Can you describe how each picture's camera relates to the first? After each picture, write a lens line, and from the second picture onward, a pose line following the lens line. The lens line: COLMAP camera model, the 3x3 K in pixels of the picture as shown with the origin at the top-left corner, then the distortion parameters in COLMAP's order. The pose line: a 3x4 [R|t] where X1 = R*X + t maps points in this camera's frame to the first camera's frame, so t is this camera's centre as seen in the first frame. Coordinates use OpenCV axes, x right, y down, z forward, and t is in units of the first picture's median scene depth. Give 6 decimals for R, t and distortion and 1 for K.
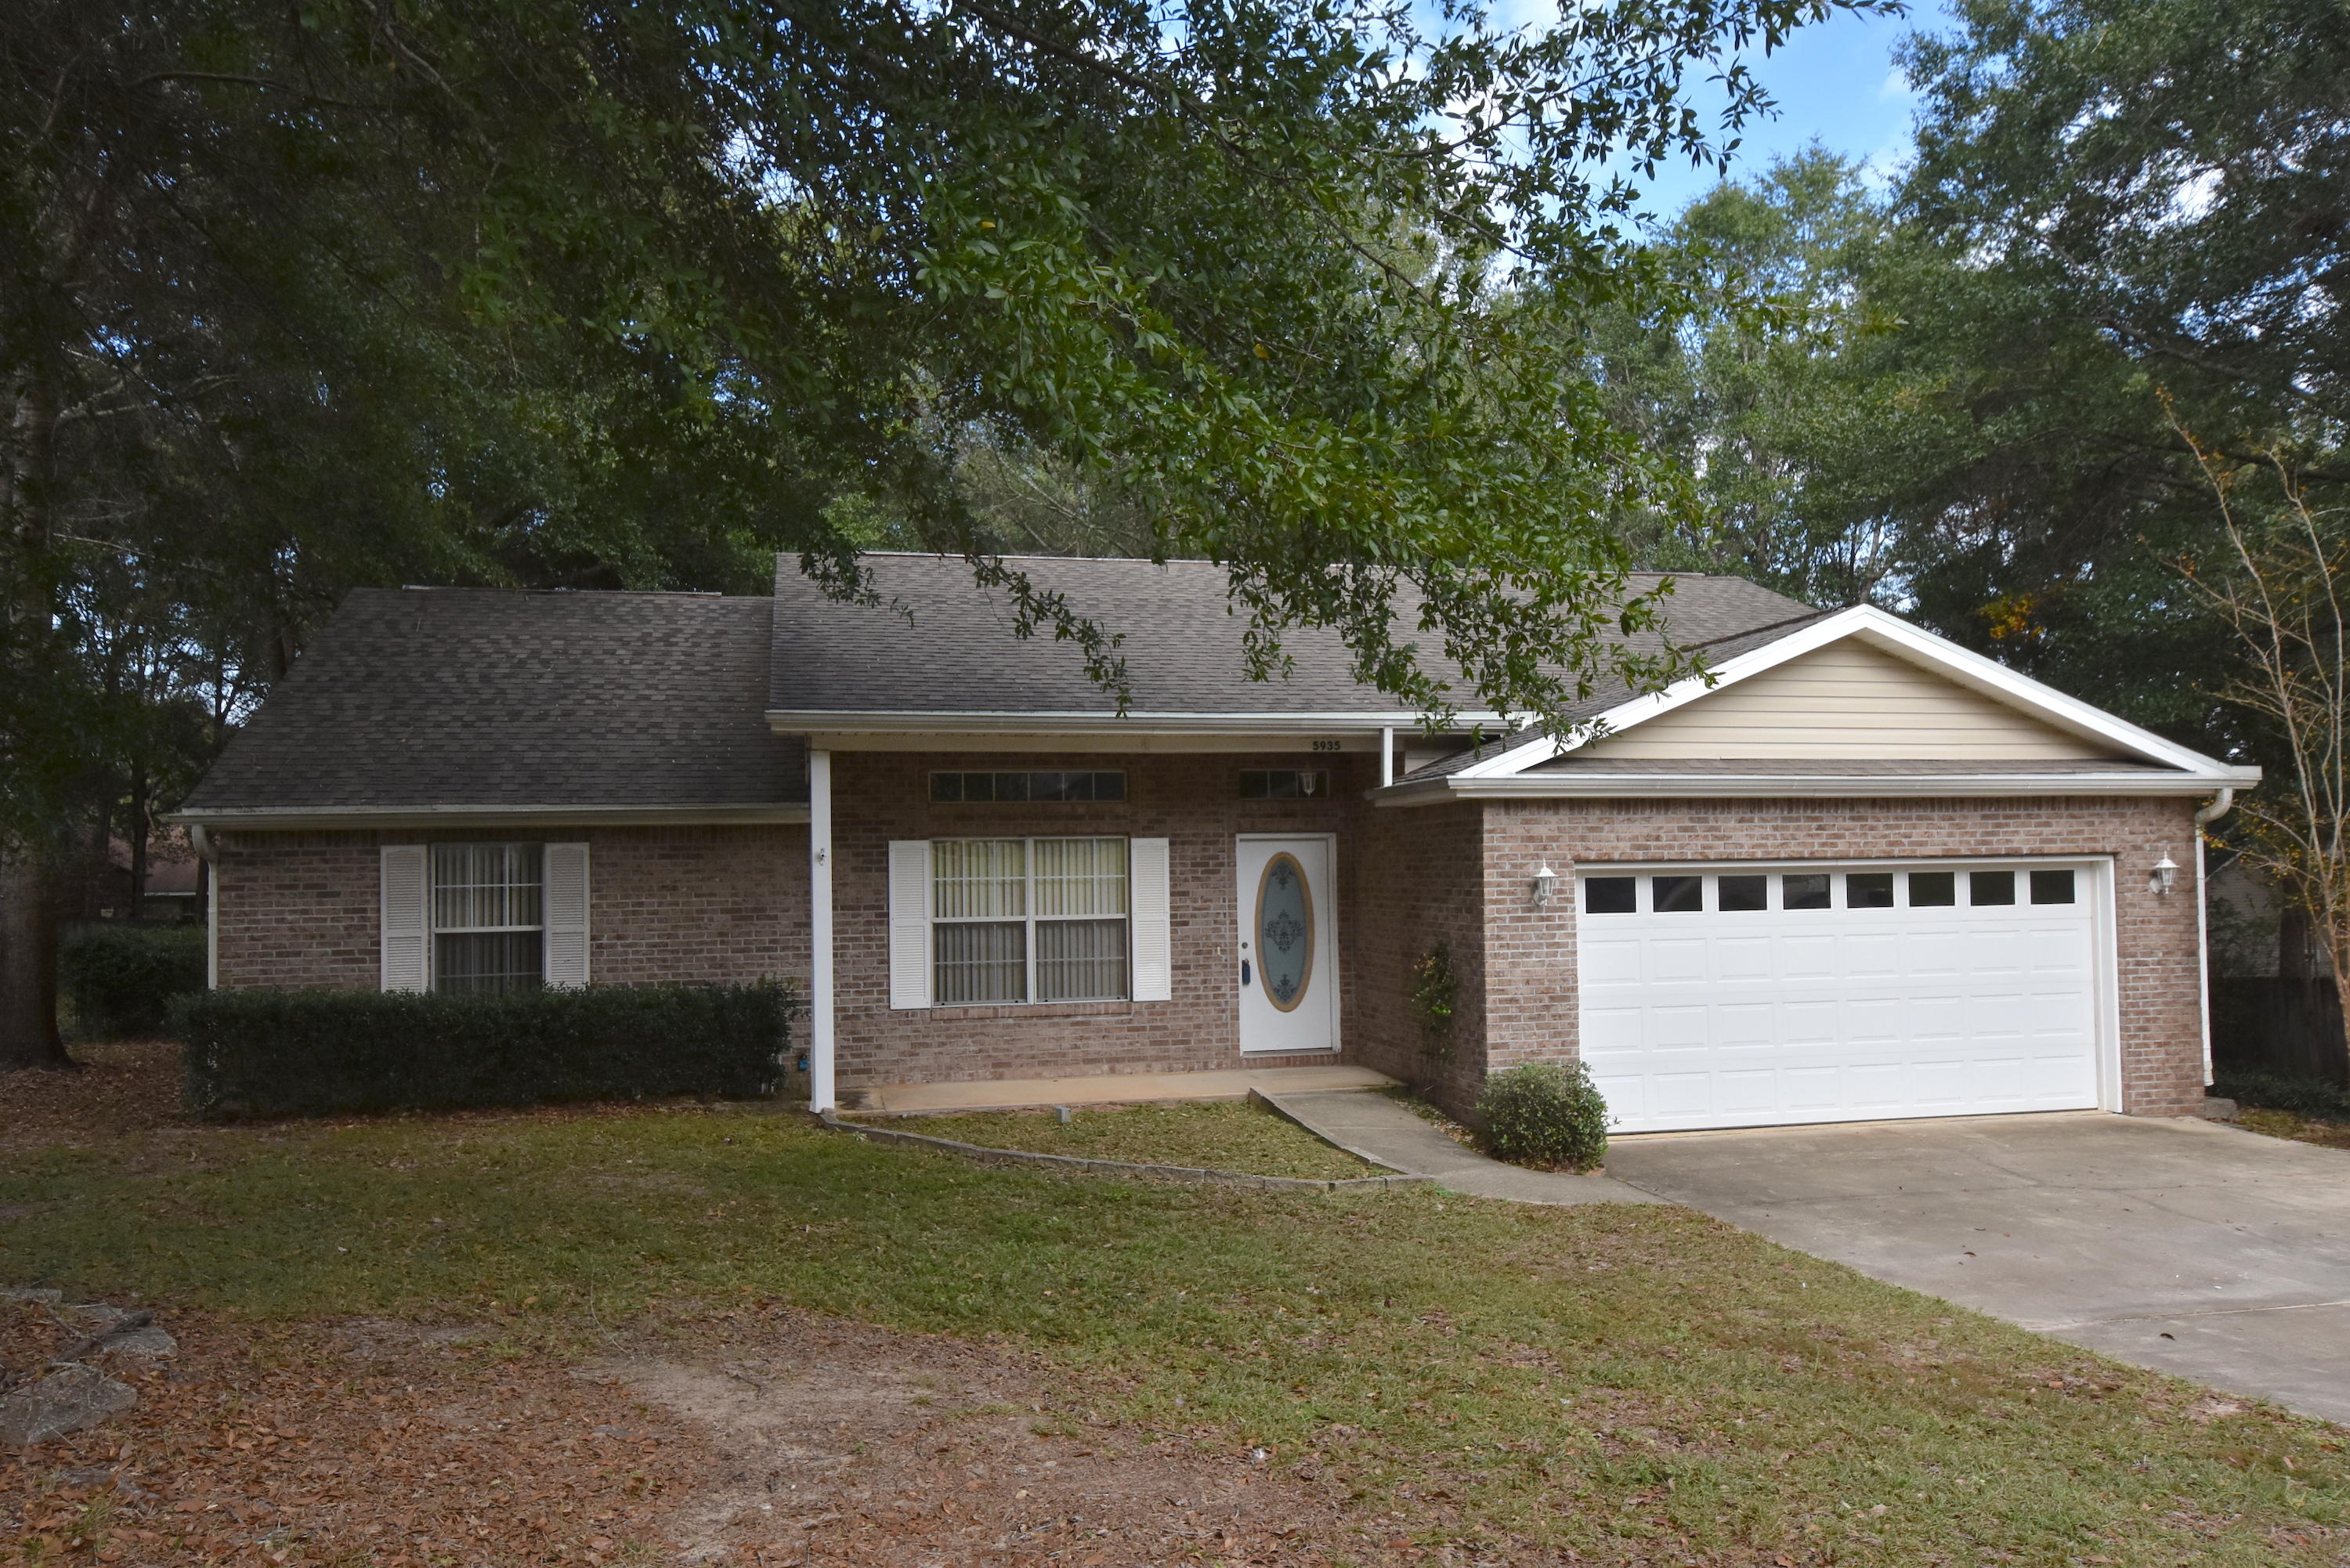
lens RADIAL K [[1651.4, 0, 1174.8], [0, 1651.4, 776.5], [0, 0, 1]] dist [-0.003677, 0.001457]
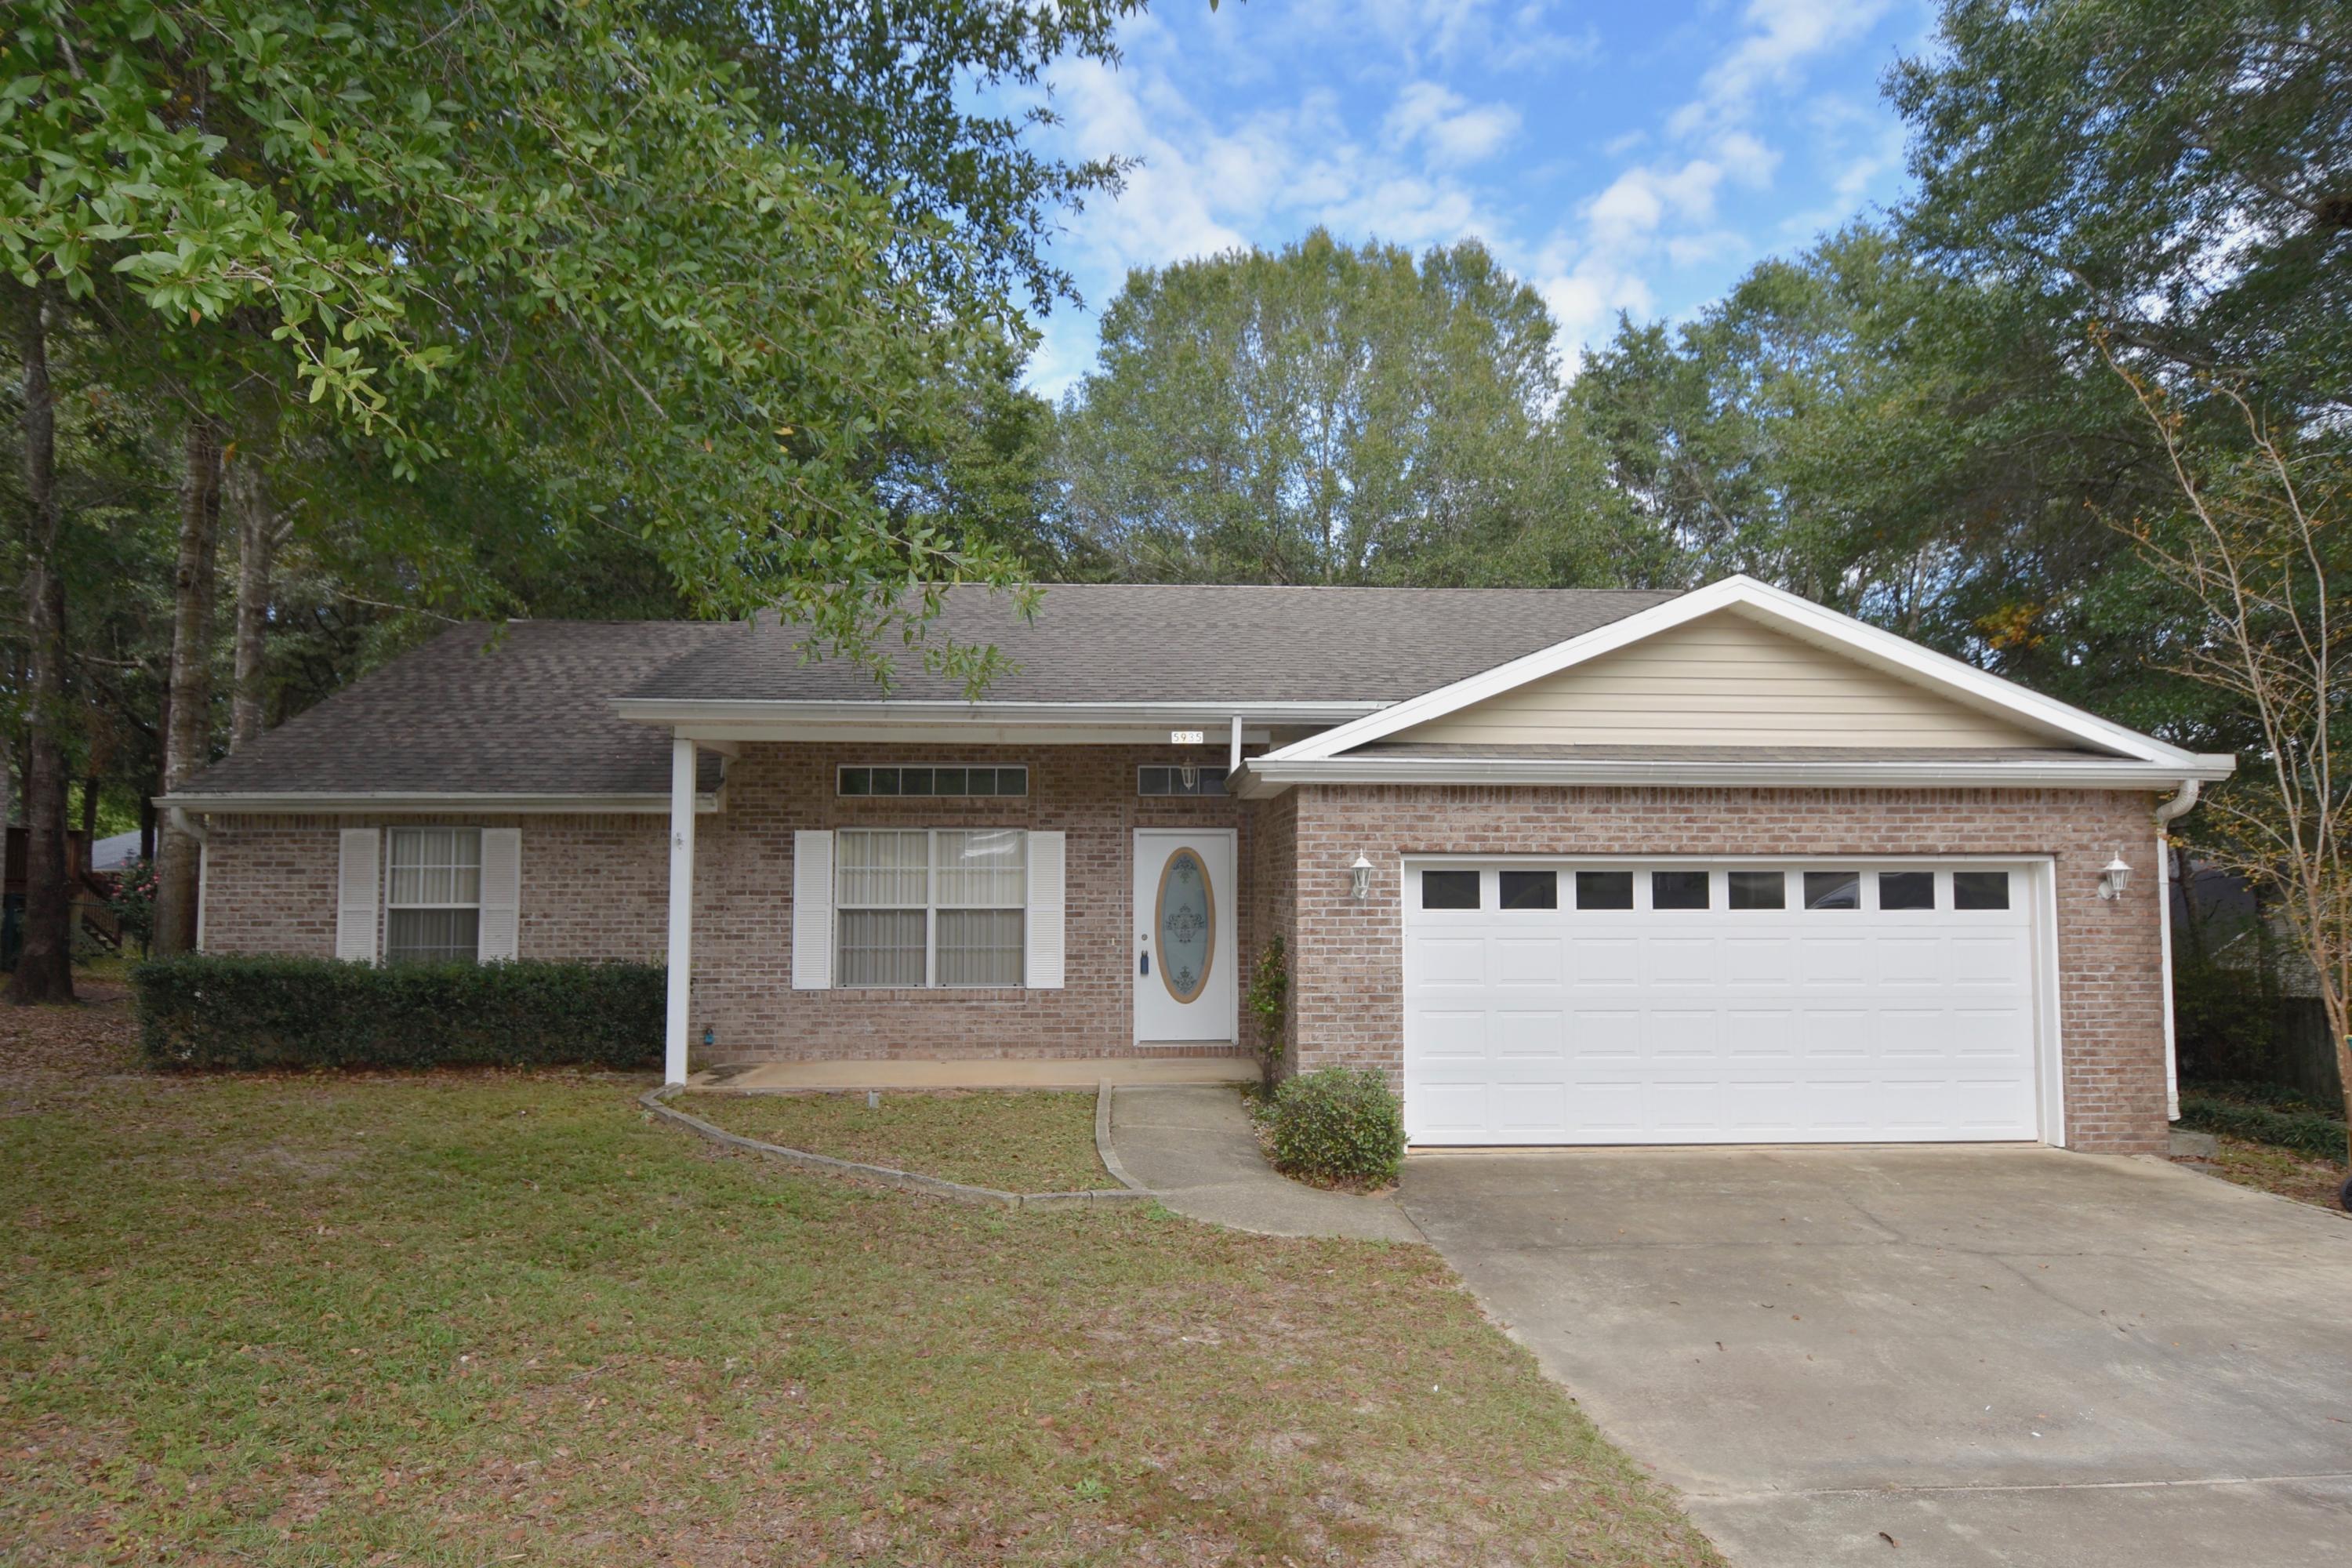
lens RADIAL K [[1280.6, 0, 1176.0], [0, 1280.6, 784.0], [0, 0, 1]] dist [0.003614, -0.018598]
pose [[0.984869, 0.001714, -0.173293, 0.225896], [-0.005606, 0.999743, -0.021973, 0.027443], [0.173210, 0.022612, 0.984625, 0.243384]]
